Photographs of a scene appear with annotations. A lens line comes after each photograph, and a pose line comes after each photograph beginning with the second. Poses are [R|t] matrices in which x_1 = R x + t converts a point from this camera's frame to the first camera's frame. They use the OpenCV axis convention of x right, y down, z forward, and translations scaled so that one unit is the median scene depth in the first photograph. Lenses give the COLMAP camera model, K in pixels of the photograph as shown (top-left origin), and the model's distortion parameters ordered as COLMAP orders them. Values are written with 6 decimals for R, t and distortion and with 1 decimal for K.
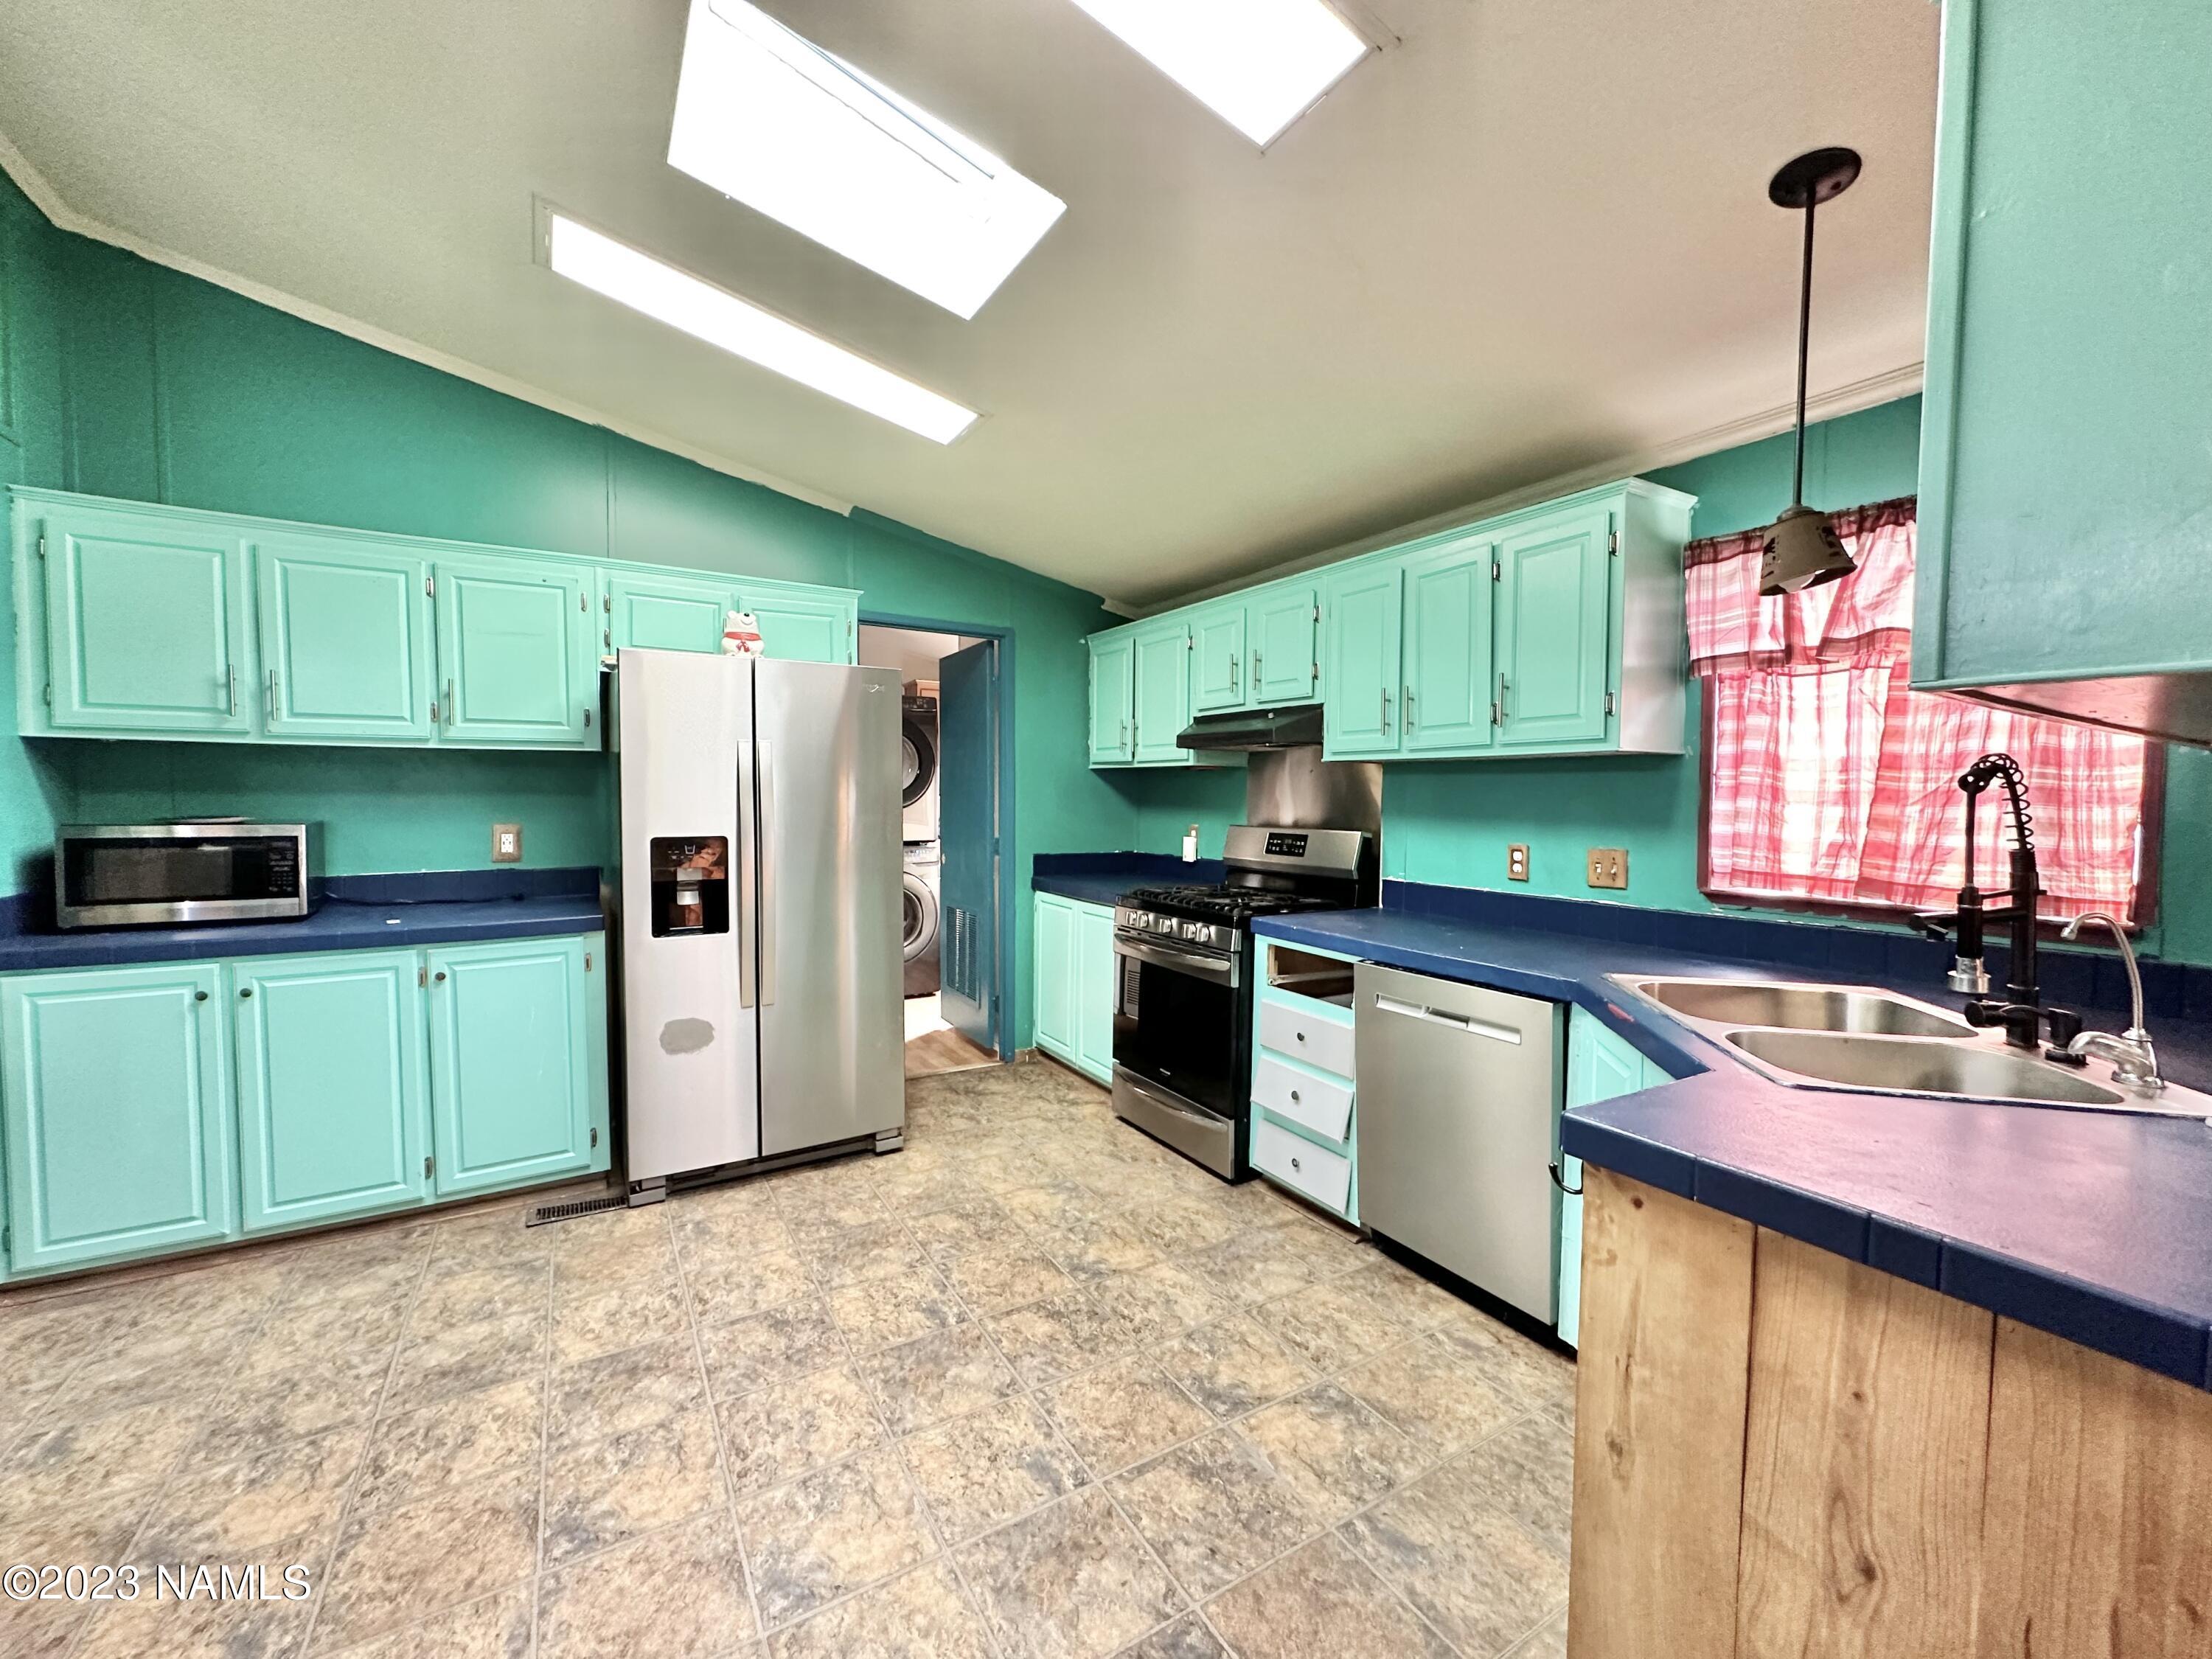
lens RADIAL K [[882.7, 0, 1104.7], [0, 882.7, 831.4], [0, 0, 1]] dist [0.000620, 0.000045]
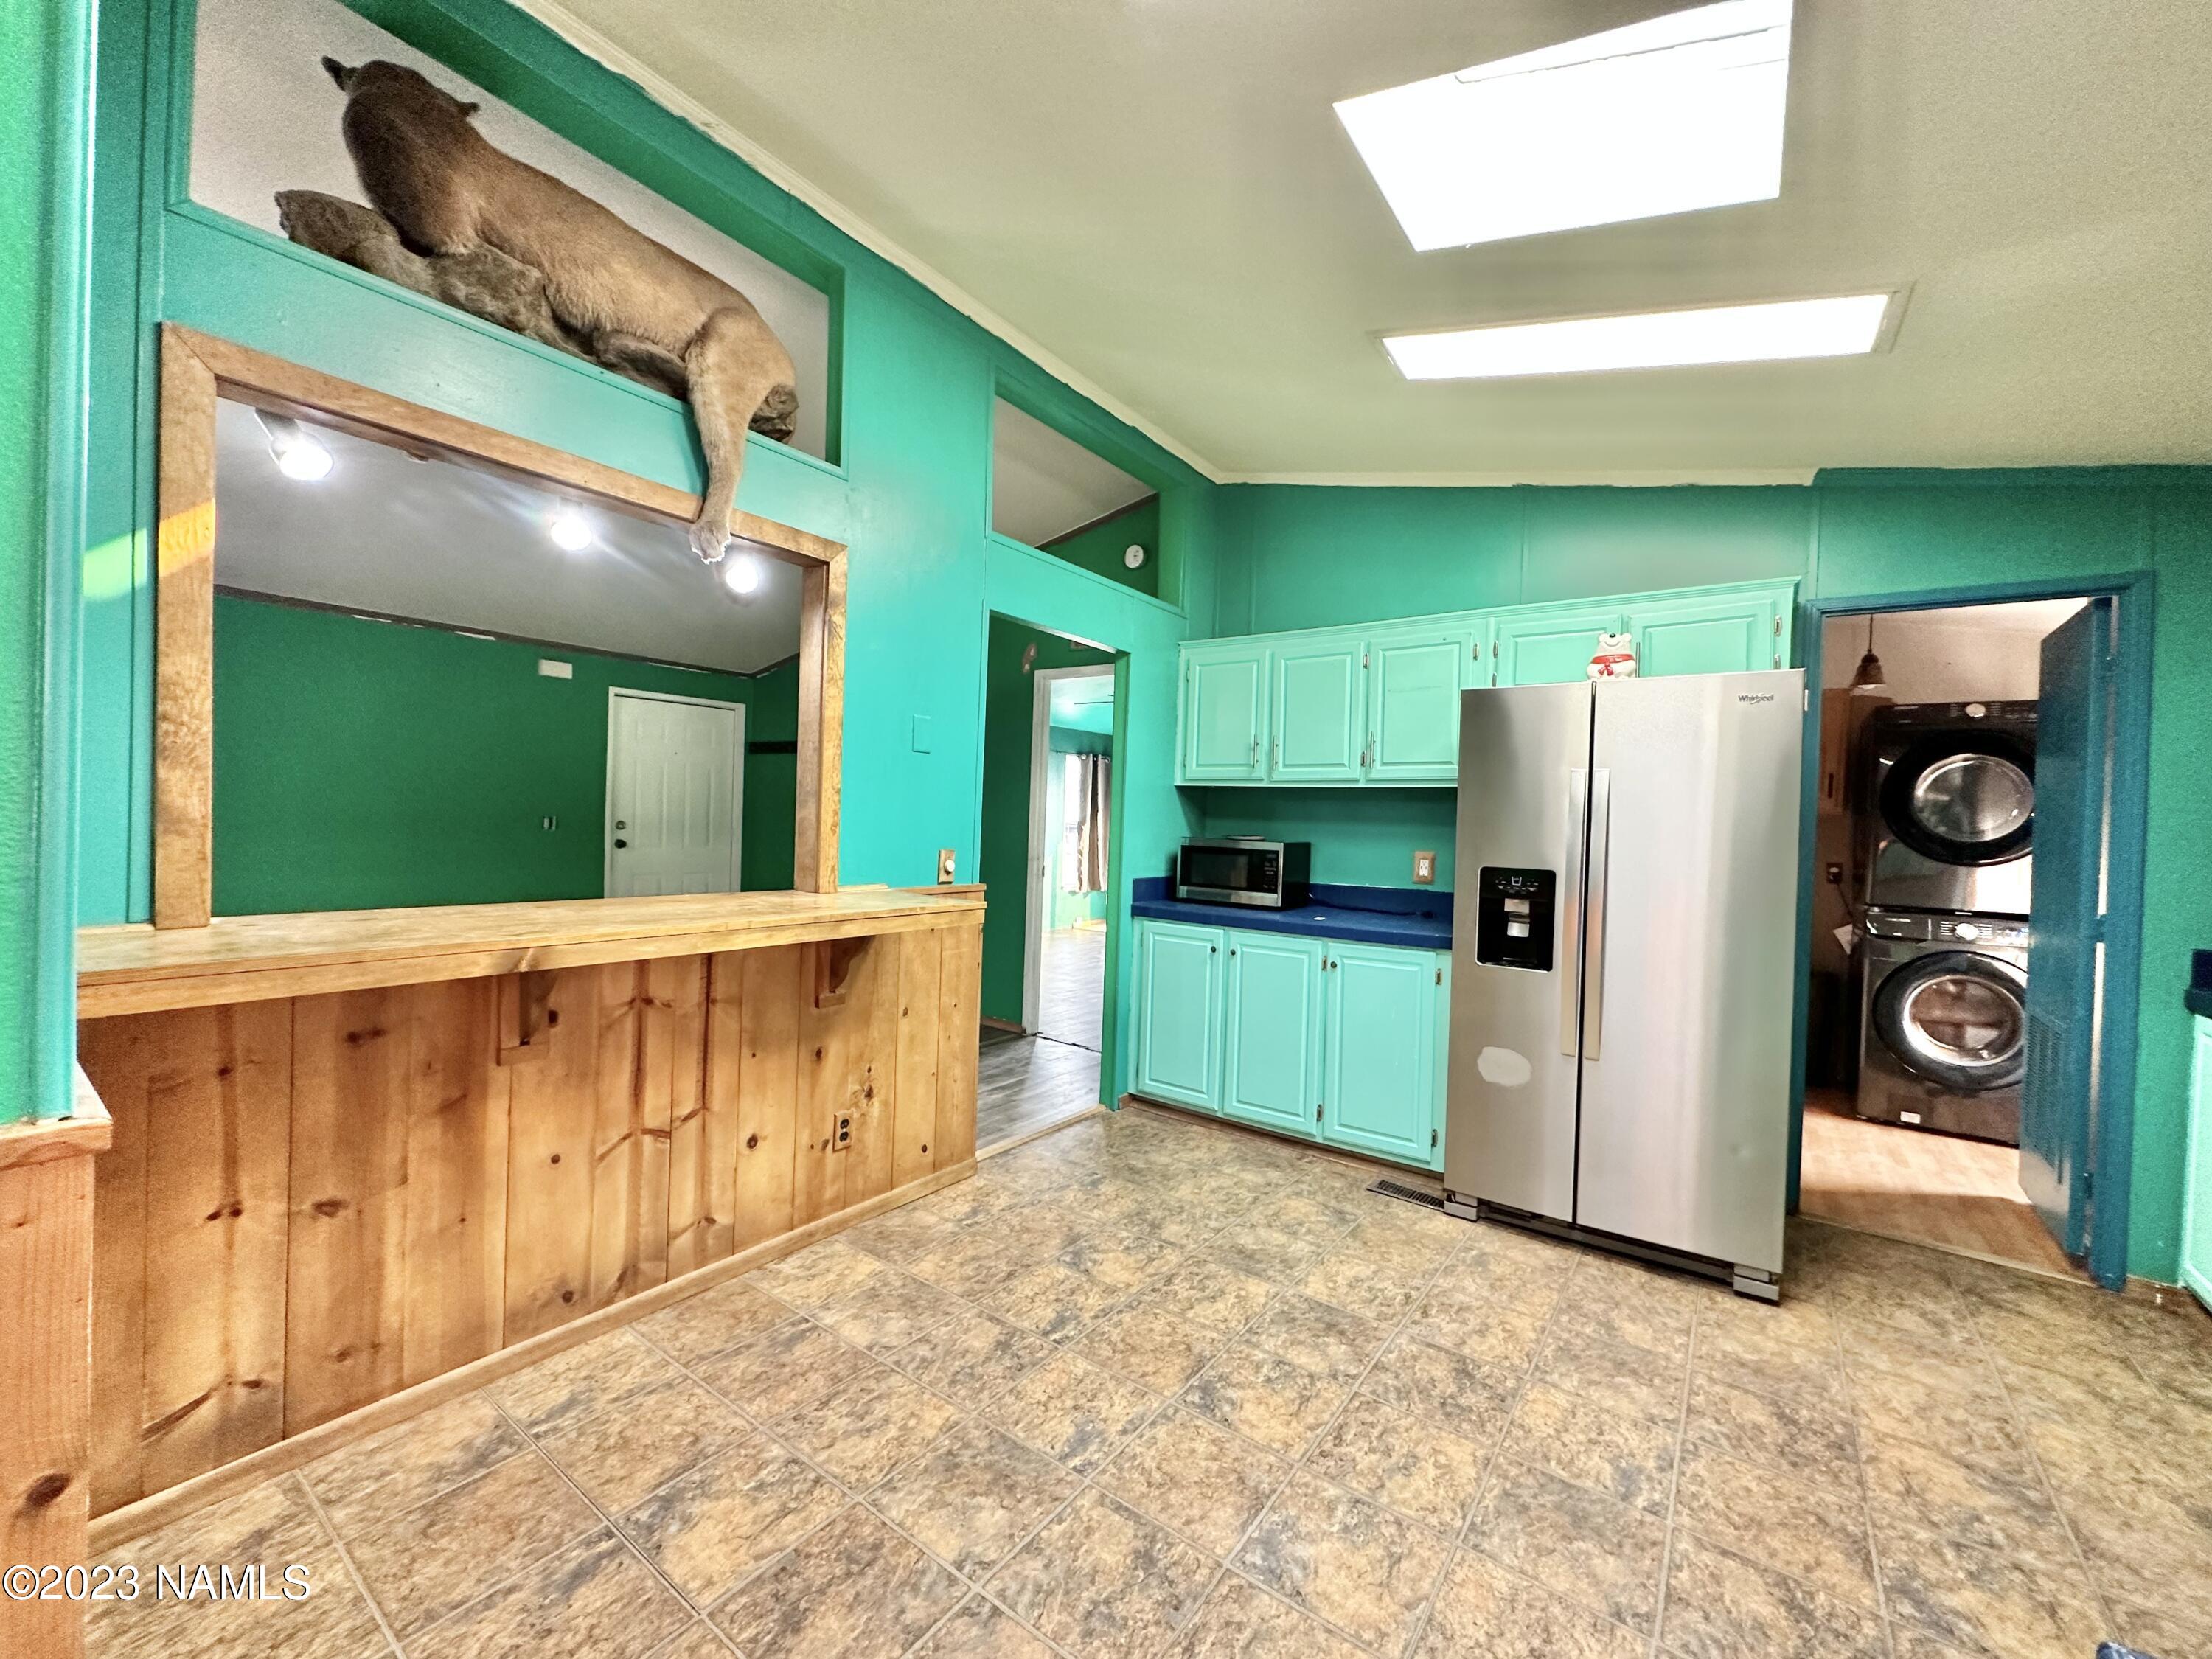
lens RADIAL K [[882.7, 0, 1102.0], [0, 882.7, 828.9], [0, 0, 1]] dist [0.000620, 0.000045]
pose [[0.383776, 0.016163, -0.923285, 0.314157], [-0.070665, 0.997429, -0.011912, 0.008396], [0.920718, 0.069816, 0.383931, 0.205573]]
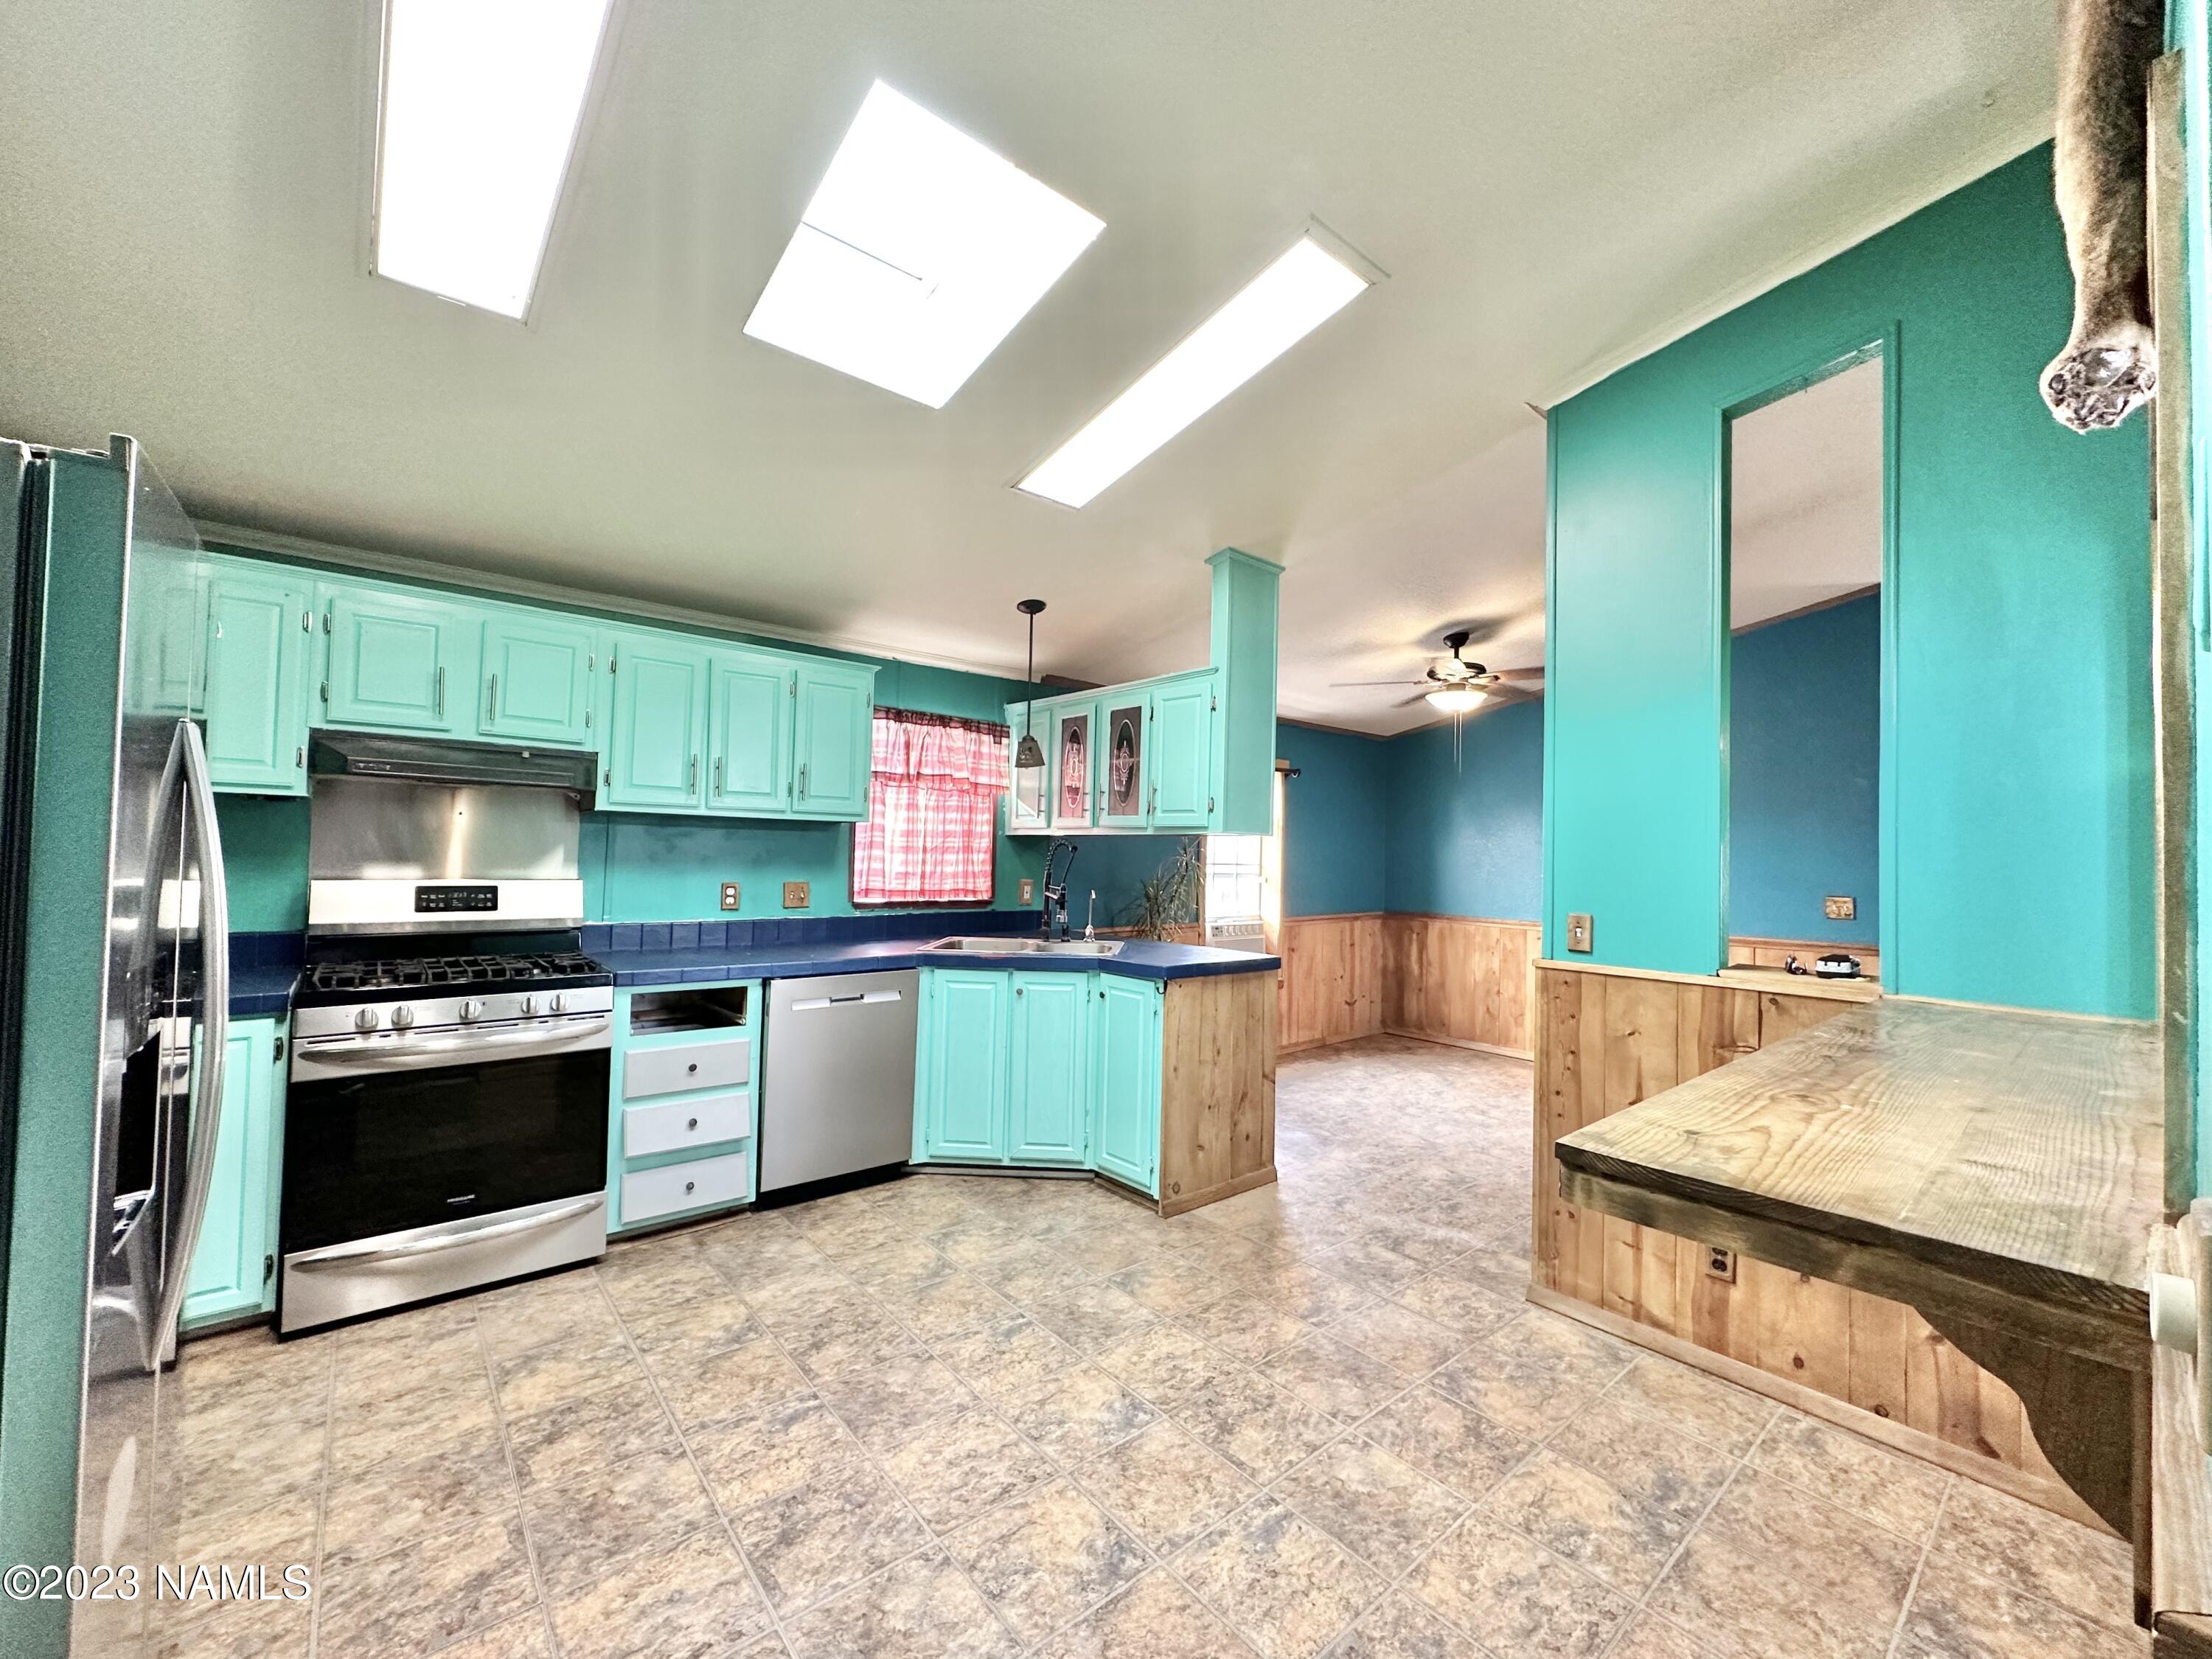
lens RADIAL K [[882.7, 0, 1105.2], [0, 882.7, 822.2], [0, 0, 1]] dist [0.000620, 0.000045]
pose [[-0.157303, 0.022600, 0.987292, -1.059974], [0.016566, 0.999658, -0.020244, -0.045138], [-0.987411, 0.013171, -0.157623, 0.744462]]
